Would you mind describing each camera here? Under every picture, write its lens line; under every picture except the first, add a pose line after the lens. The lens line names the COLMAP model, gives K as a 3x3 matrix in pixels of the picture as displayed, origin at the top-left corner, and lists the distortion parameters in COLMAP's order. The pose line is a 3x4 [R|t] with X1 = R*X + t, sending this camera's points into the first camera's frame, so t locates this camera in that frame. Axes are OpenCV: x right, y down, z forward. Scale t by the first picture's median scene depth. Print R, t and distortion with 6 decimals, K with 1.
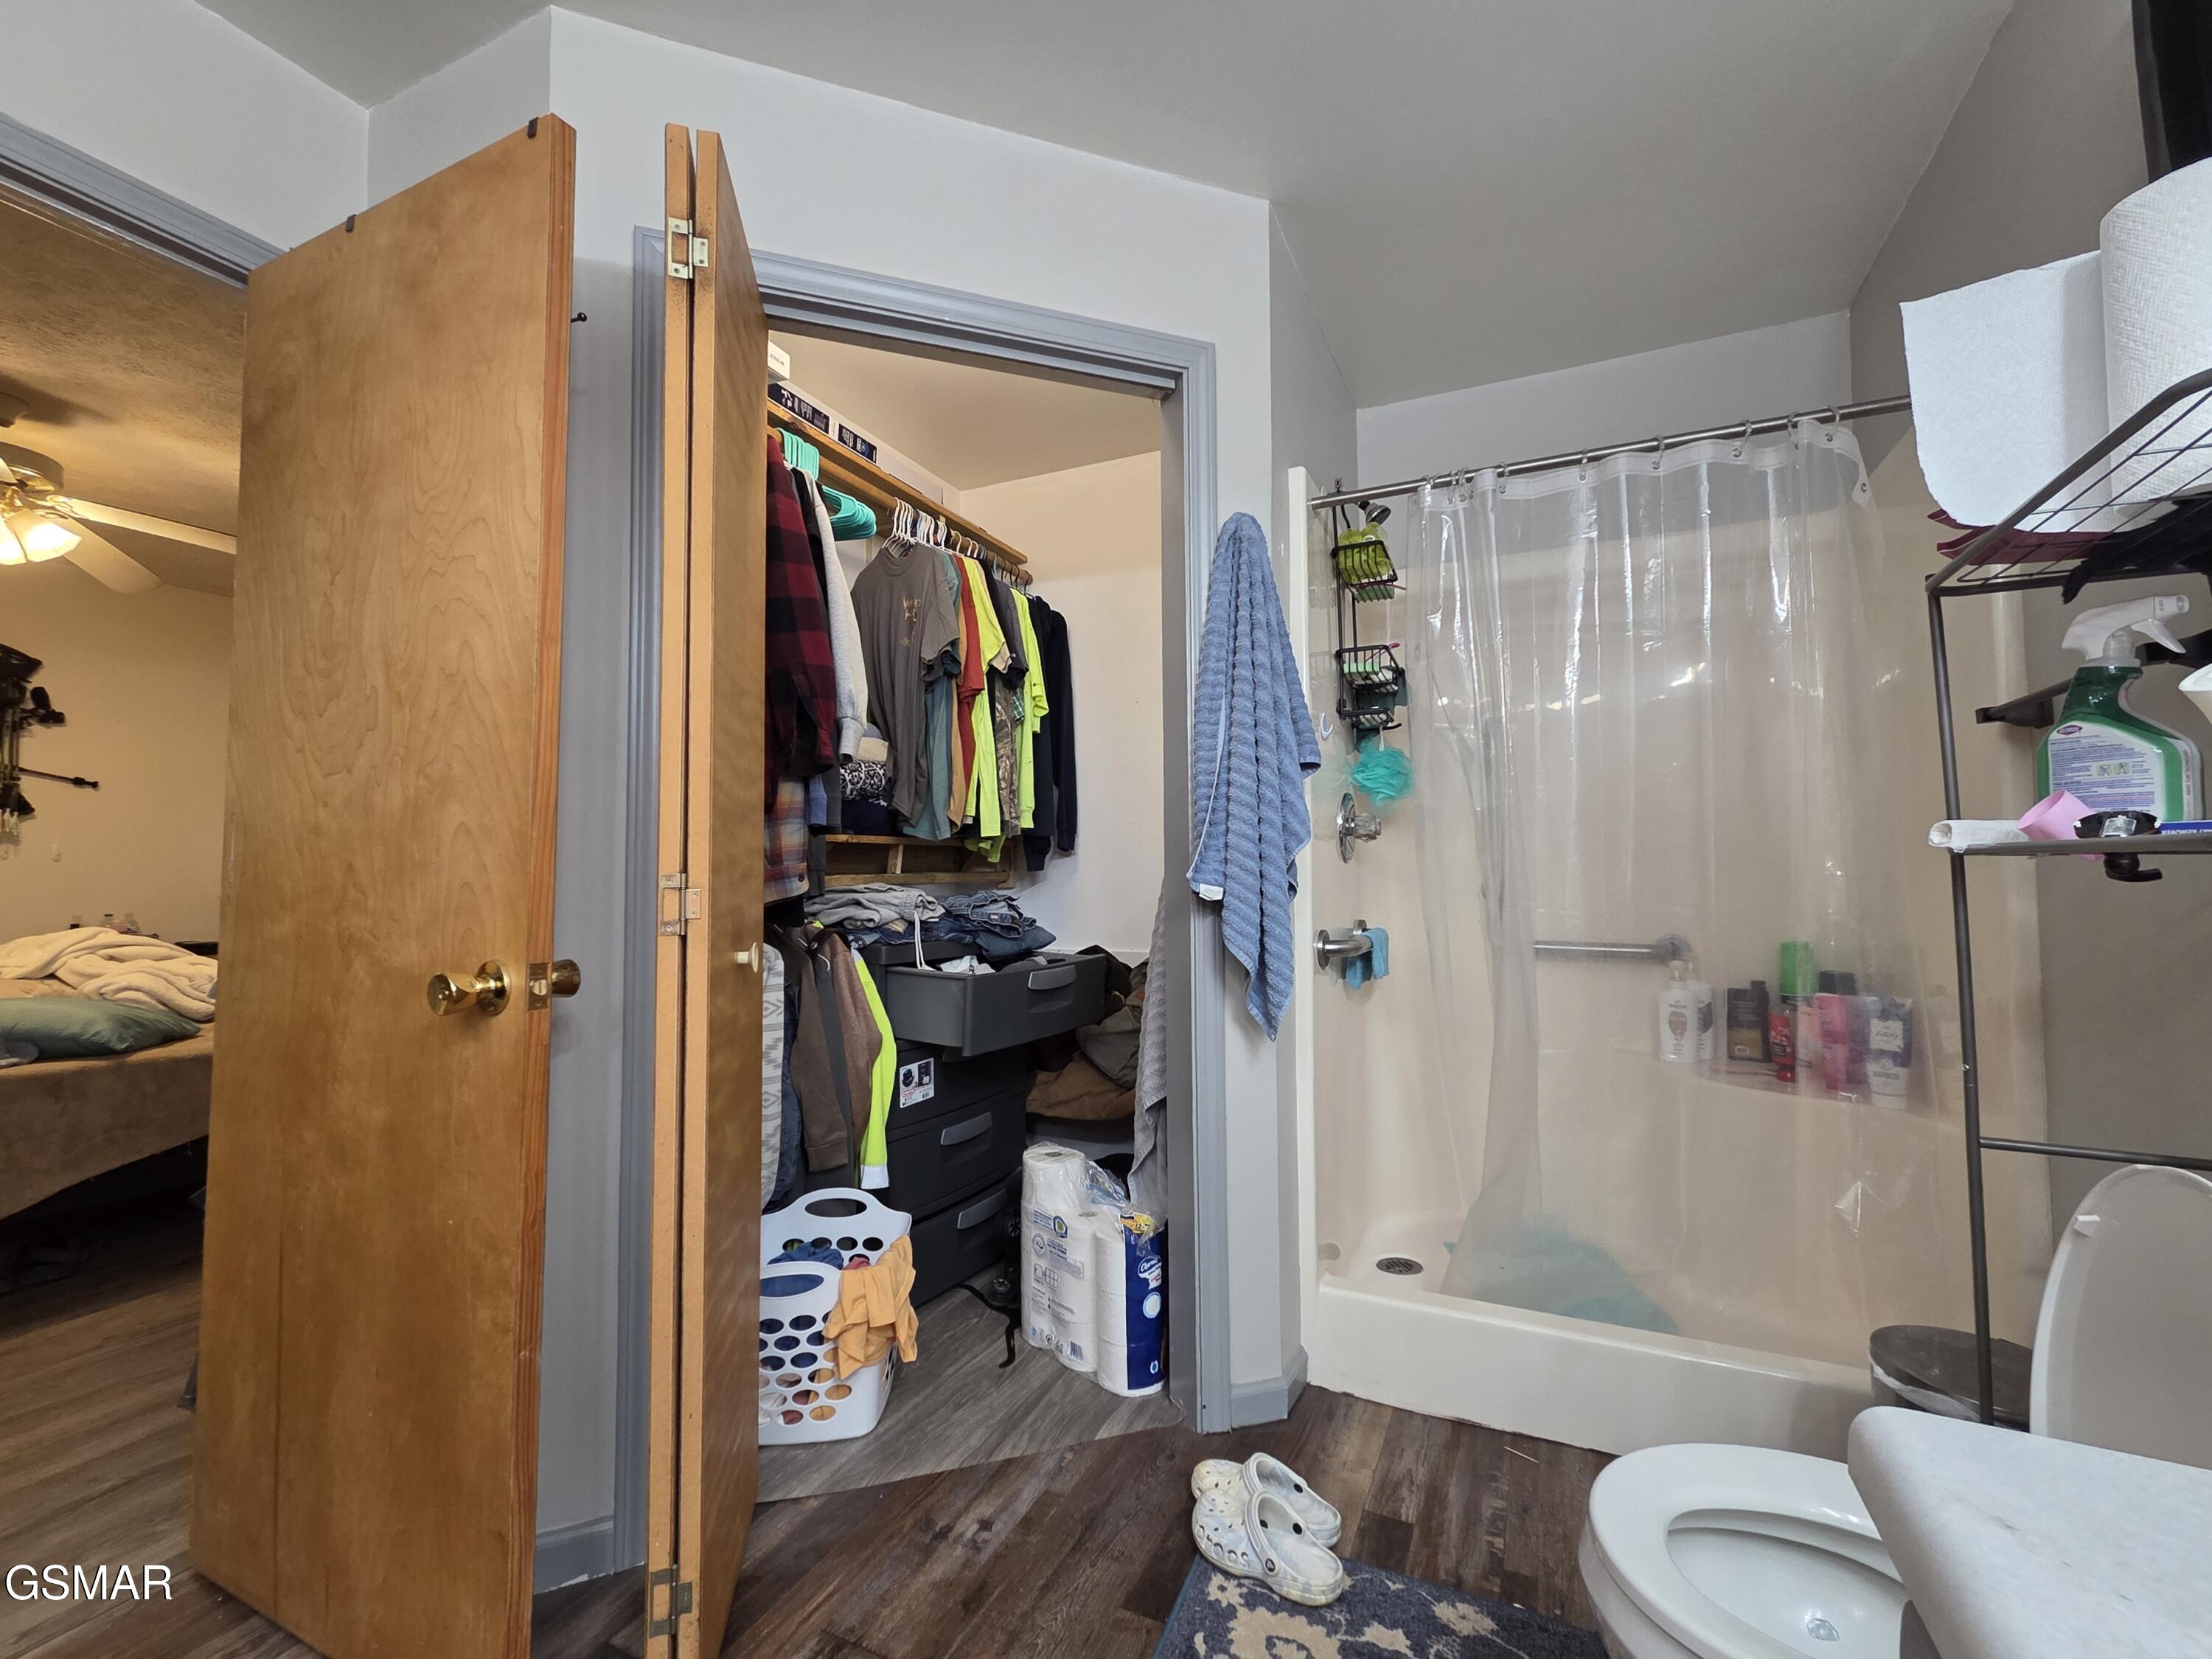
lens RADIAL K [[905.5, 0, 1099.9], [0, 905.5, 826.2], [0, 0, 1]] dist [-0.000938, 0.000308]
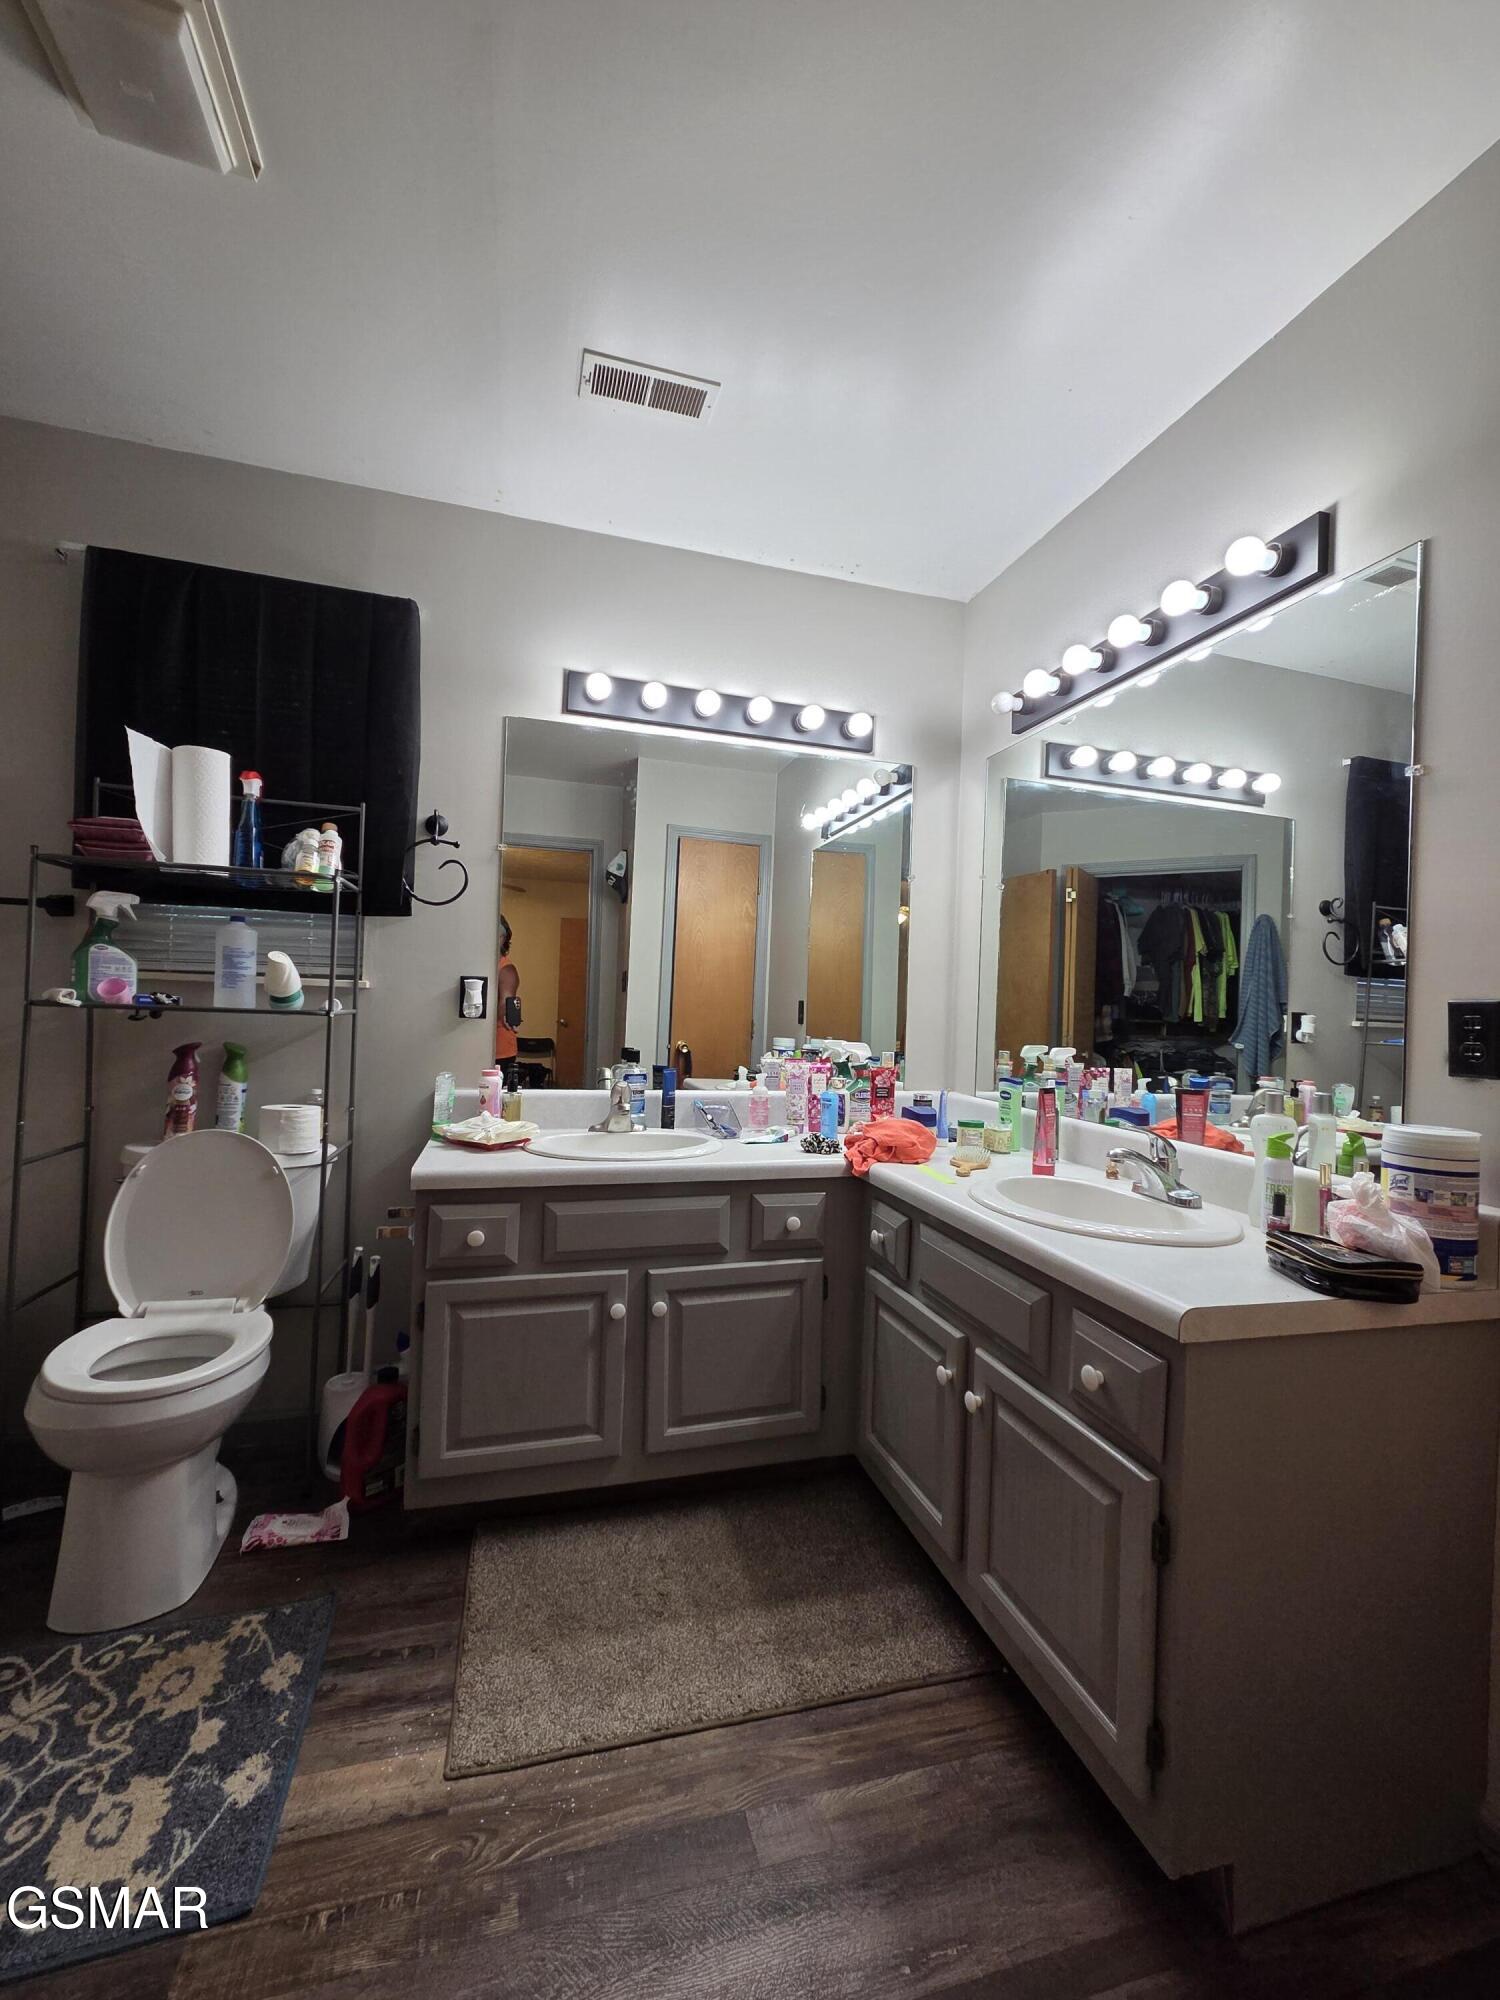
lens RADIAL K [[818.7, 0, 750.0], [0, 818.7, 1000.0], [0, 0, 1]] dist [-0.000938, 0.000308]
pose [[0.657527, 0.015686, -0.753268, 0.762477], [0.003277, 0.999714, 0.023678, -0.106066], [0.753424, -0.018037, 0.657287, -1.397791]]
